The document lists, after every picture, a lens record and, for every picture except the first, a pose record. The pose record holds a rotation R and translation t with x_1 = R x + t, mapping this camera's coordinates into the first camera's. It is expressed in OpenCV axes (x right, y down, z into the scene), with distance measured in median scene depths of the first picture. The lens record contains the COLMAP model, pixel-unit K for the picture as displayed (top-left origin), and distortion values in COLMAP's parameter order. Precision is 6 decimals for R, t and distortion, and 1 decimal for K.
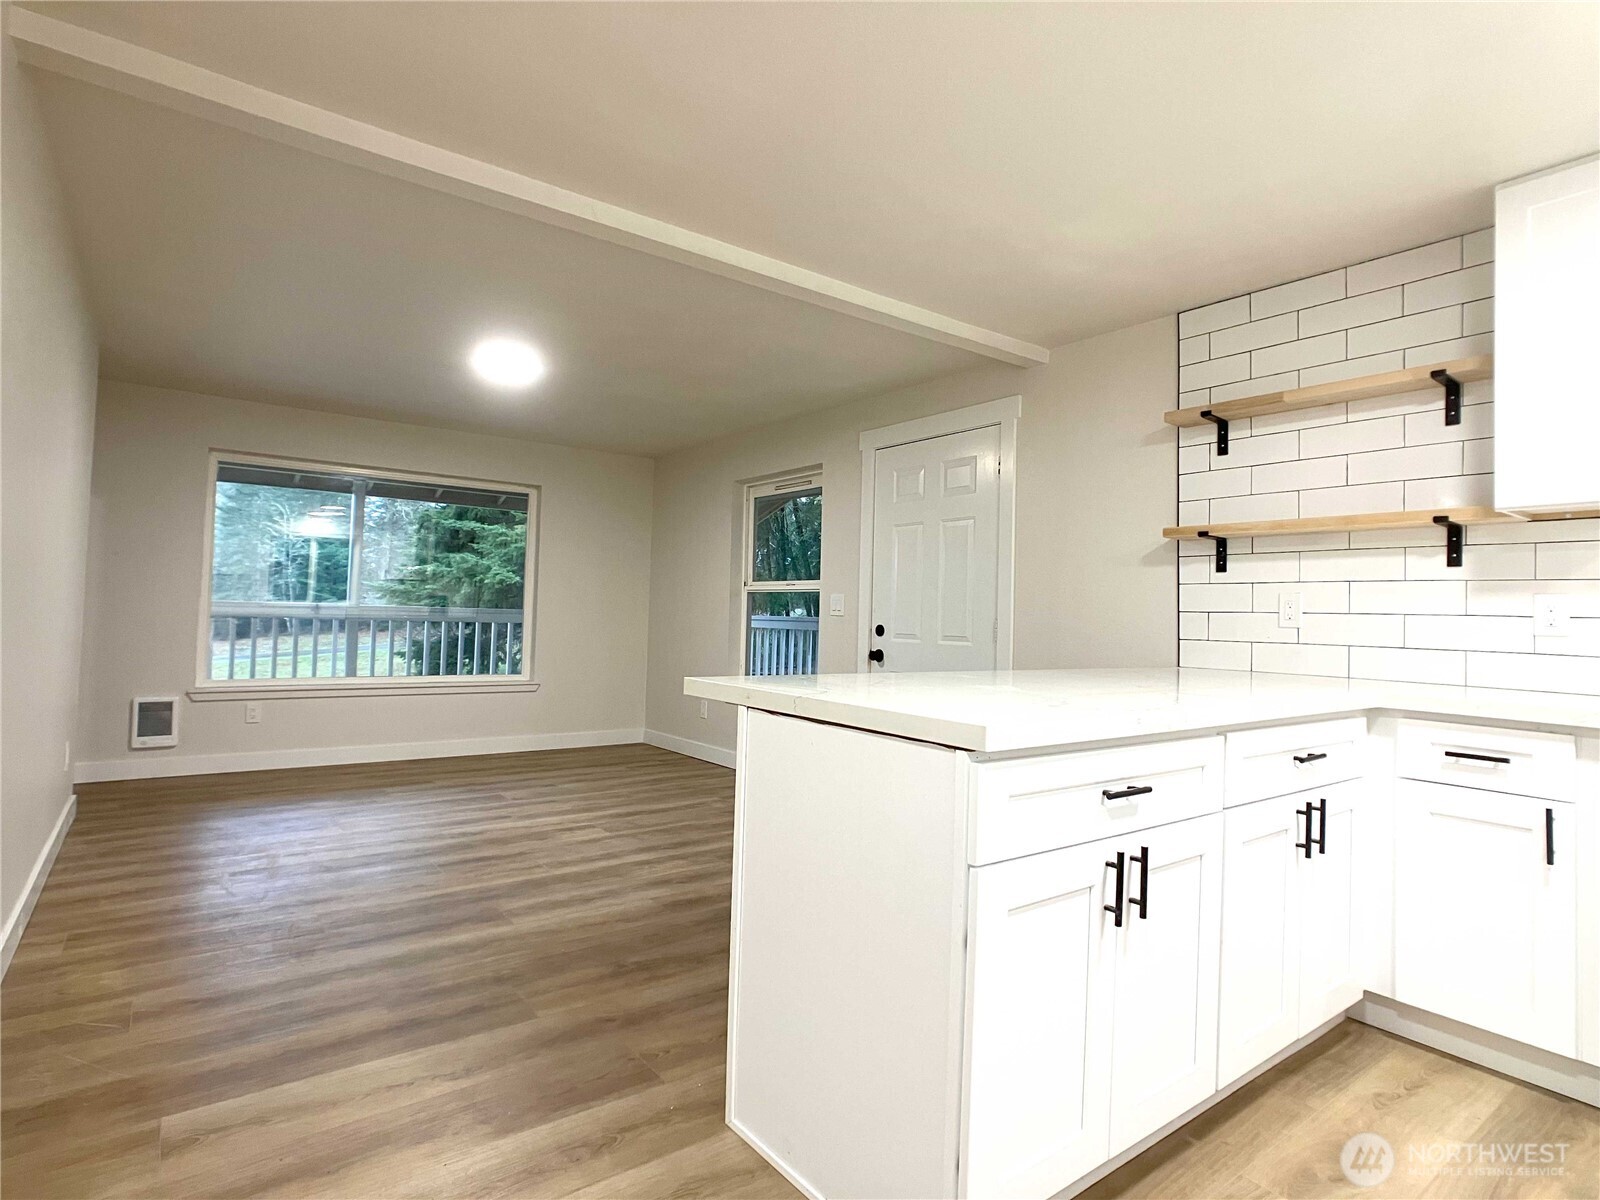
lens RADIAL K [[847.7, 0, 808.8], [0, 847.7, 585.9], [0, 0, 1]] dist [-0.026262, 0.011332]
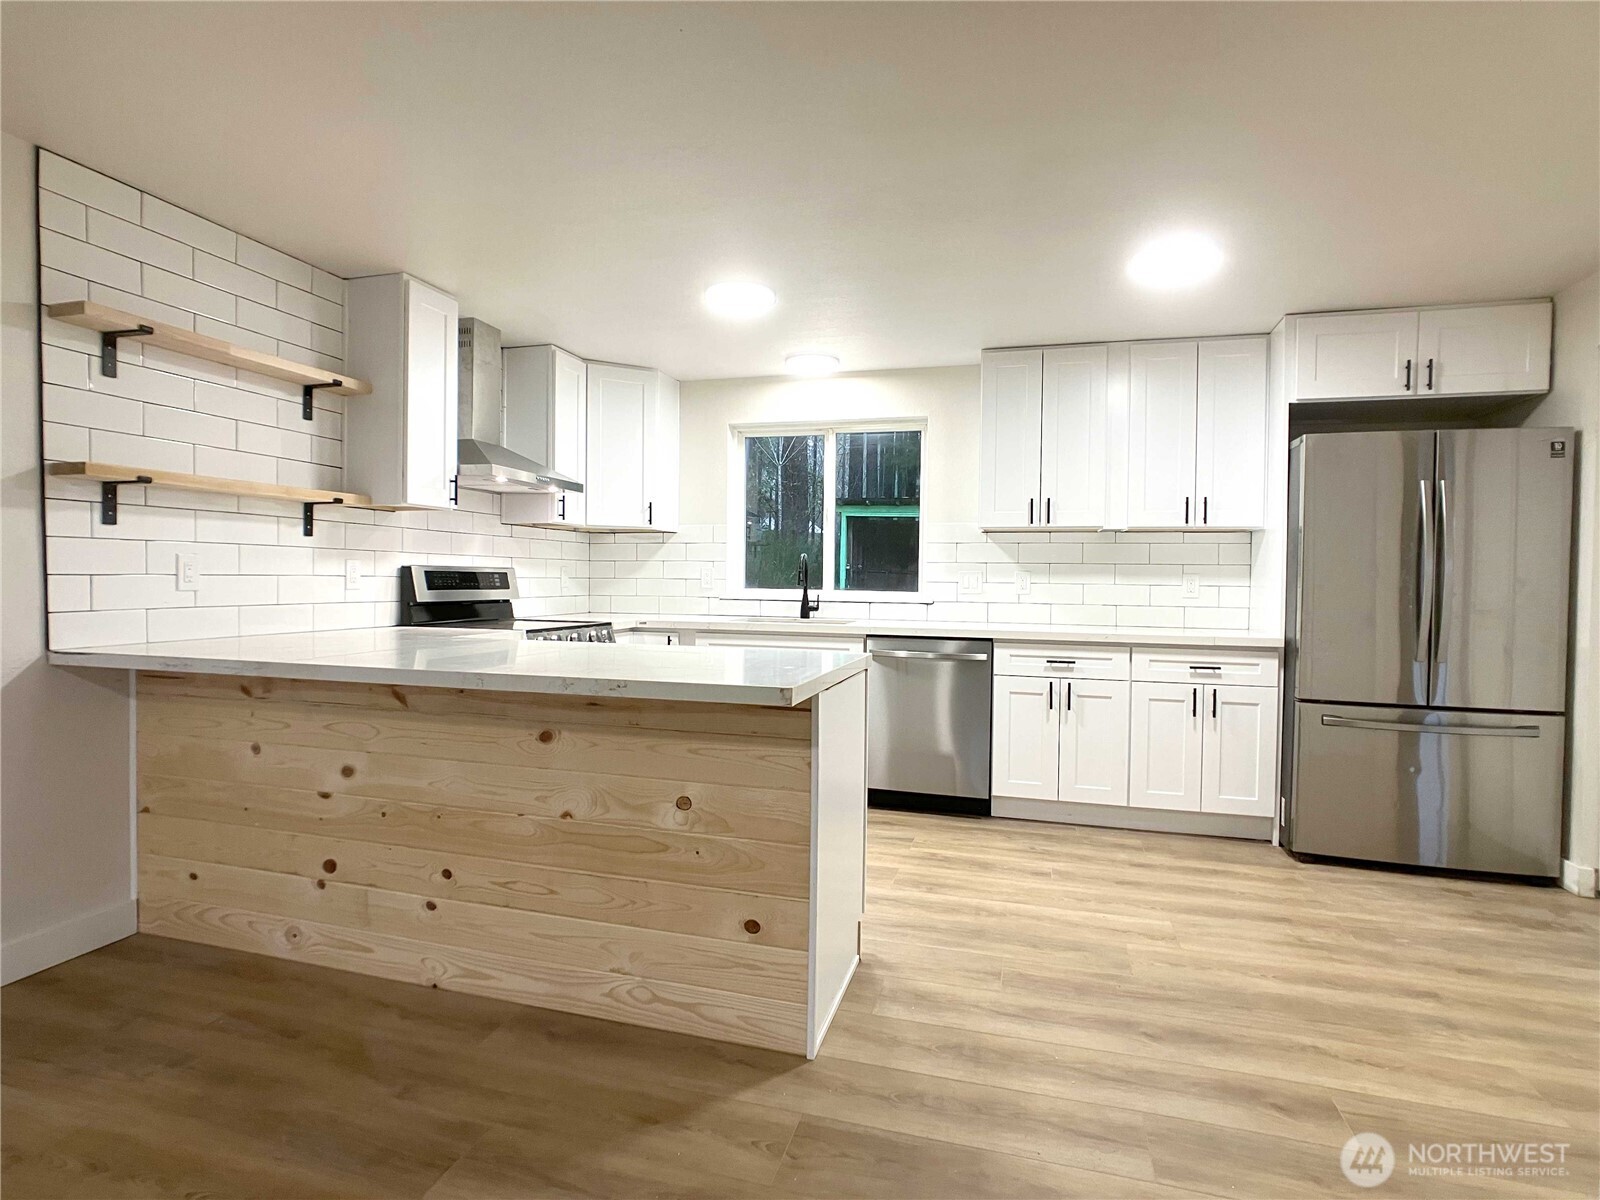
lens RADIAL K [[847.7, 0, 776.5], [0, 847.7, 591.8], [0, 0, 1]] dist [-0.026262, 0.011332]
pose [[-0.580396, -0.051203, 0.812723, -0.567055], [-0.058588, 0.998060, 0.021039, -0.007147], [-0.812224, -0.035405, -0.582271, 1.017281]]
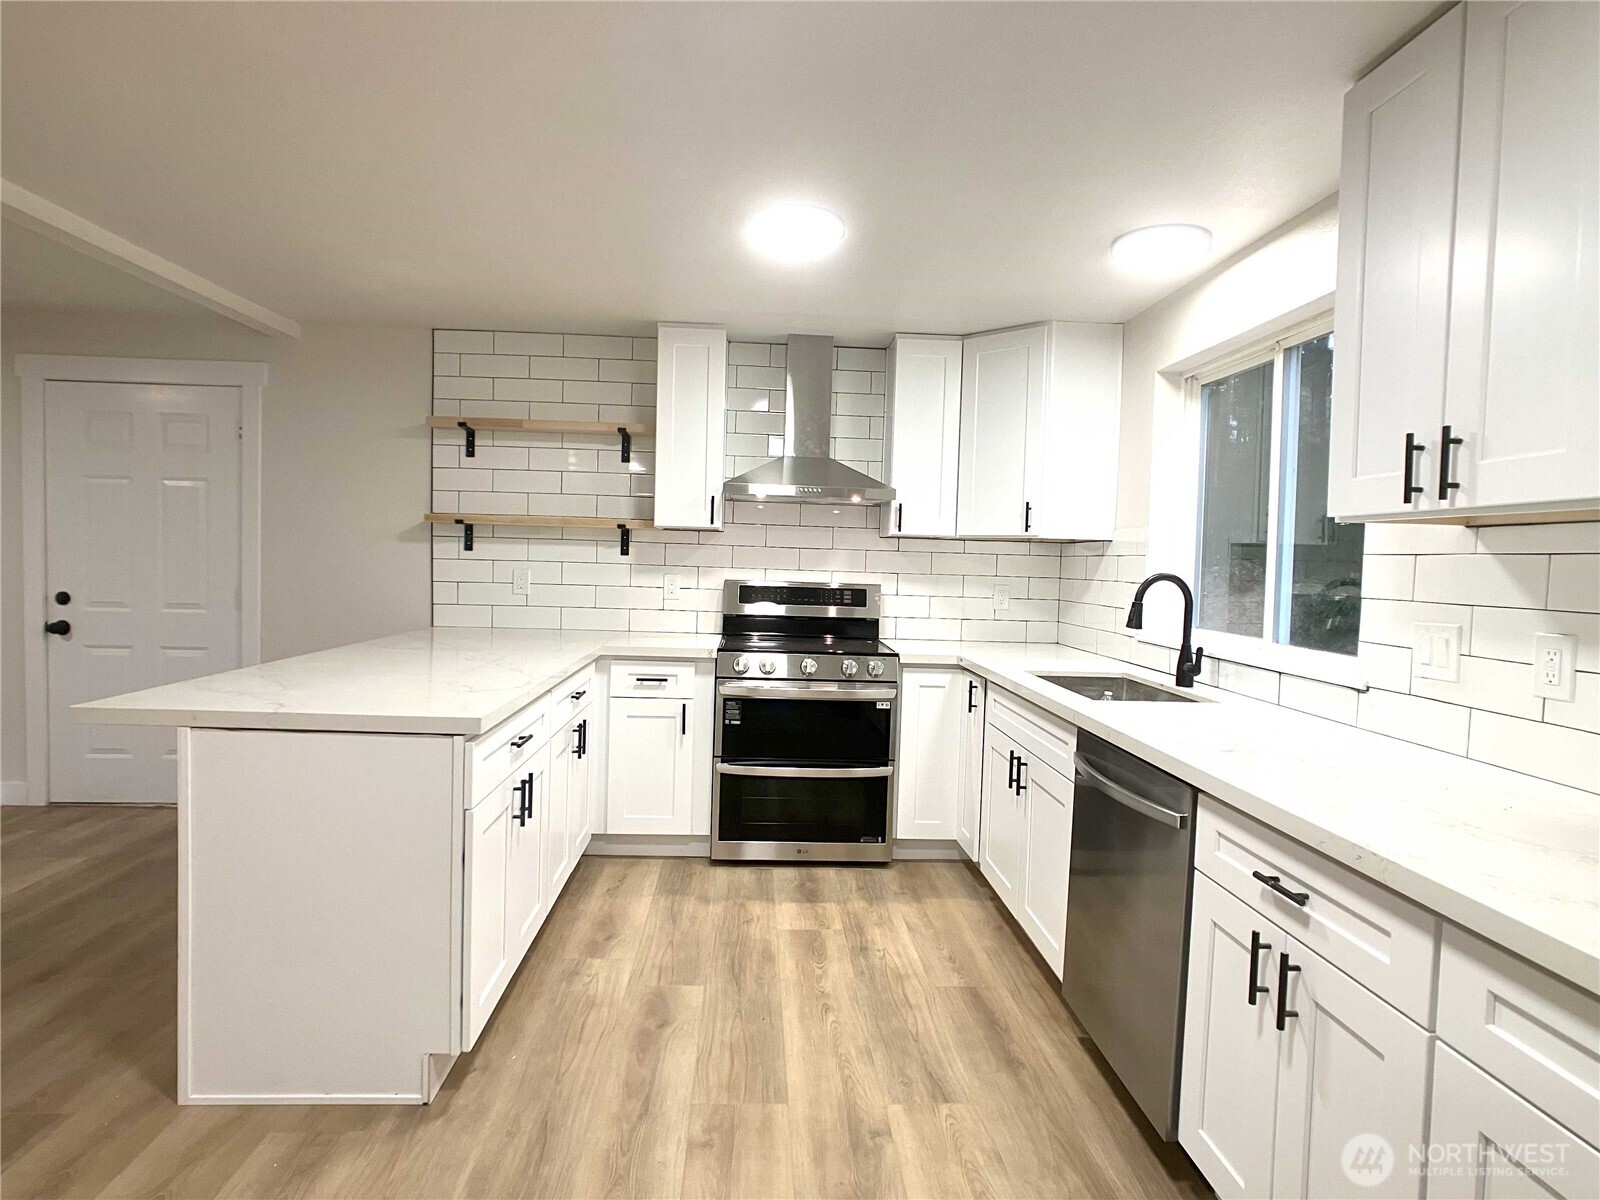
lens RADIAL K [[847.7, 0, 792.4], [0, 847.7, 590.0], [0, 0, 1]] dist [-0.026262, 0.011332]
pose [[0.567882, -0.044346, 0.821915, -0.299674], [-0.042282, 0.995658, 0.082934, -0.089449], [-0.822023, -0.081849, 0.563541, -0.126205]]
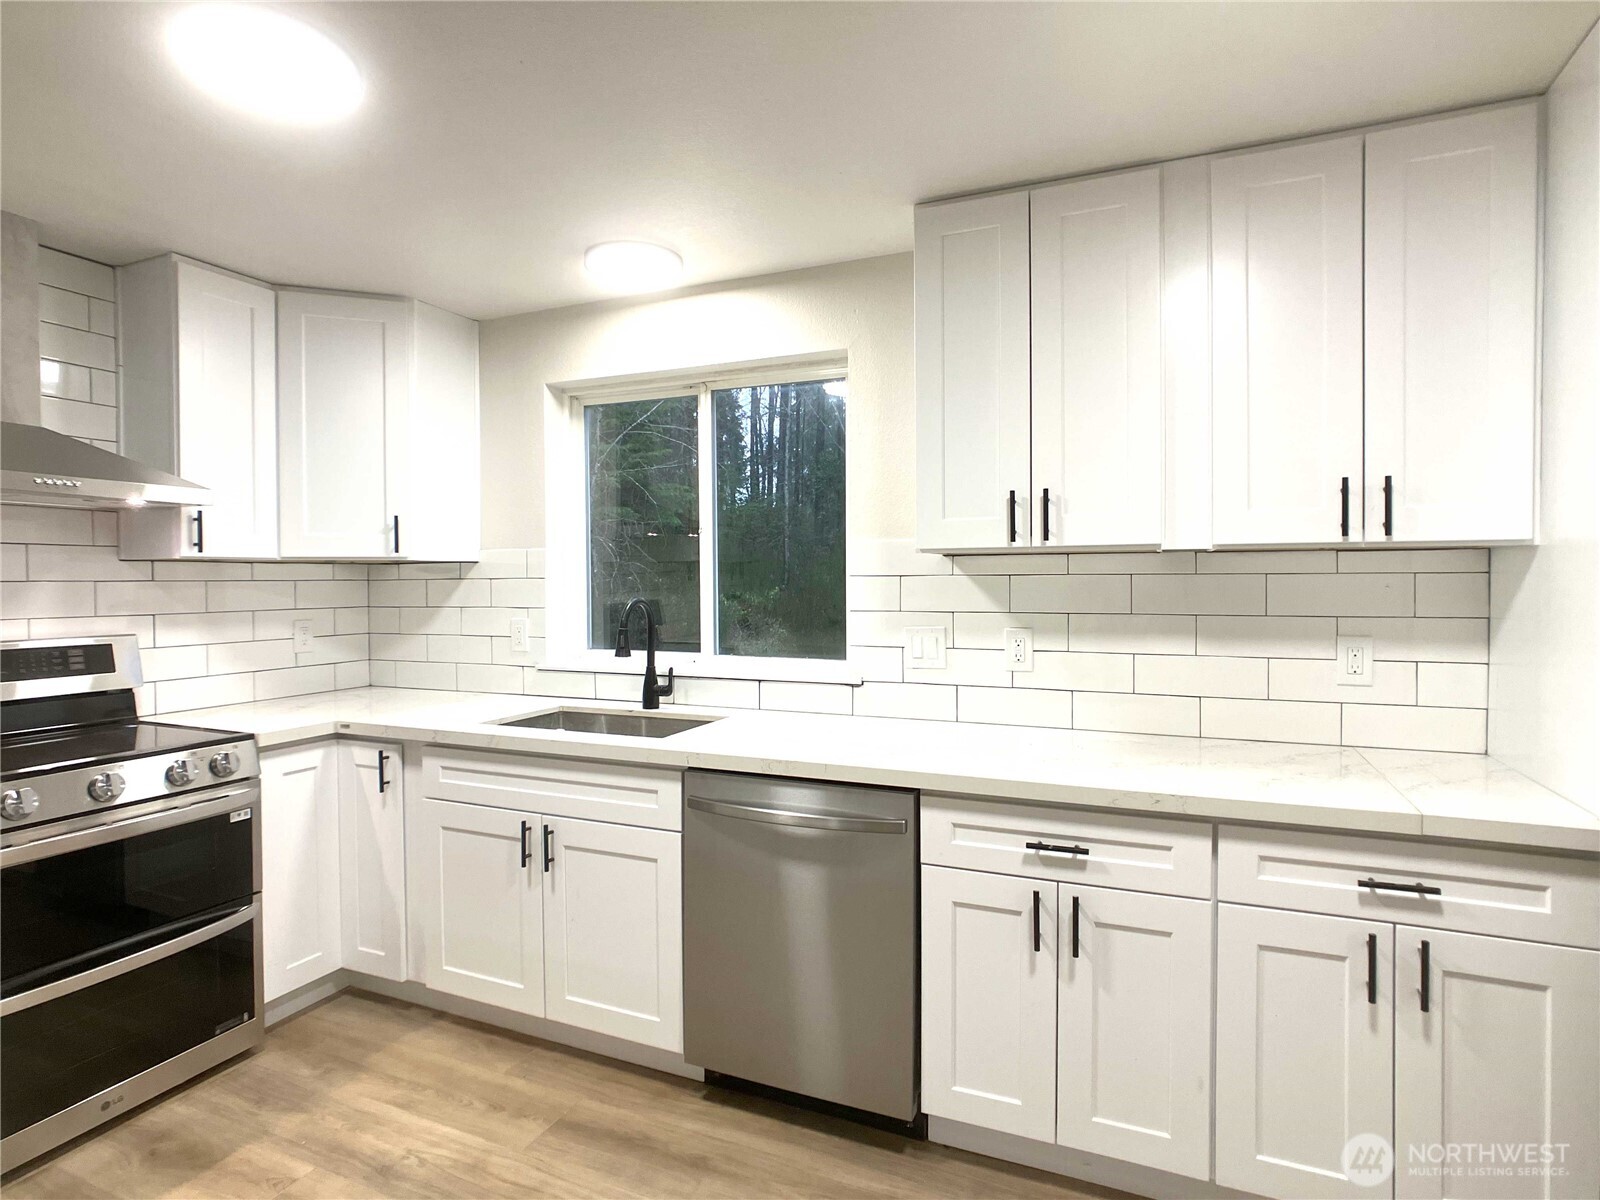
lens RADIAL K [[847.7, 0, 806.1], [0, 847.7, 589.8], [0, 0, 1]] dist [-0.026262, 0.011332]
pose [[-0.488088, -0.039900, 0.871882, -0.193019], [-0.039481, 0.998941, 0.023612, -0.085592], [-0.871901, -0.022898, -0.489147, 0.348633]]
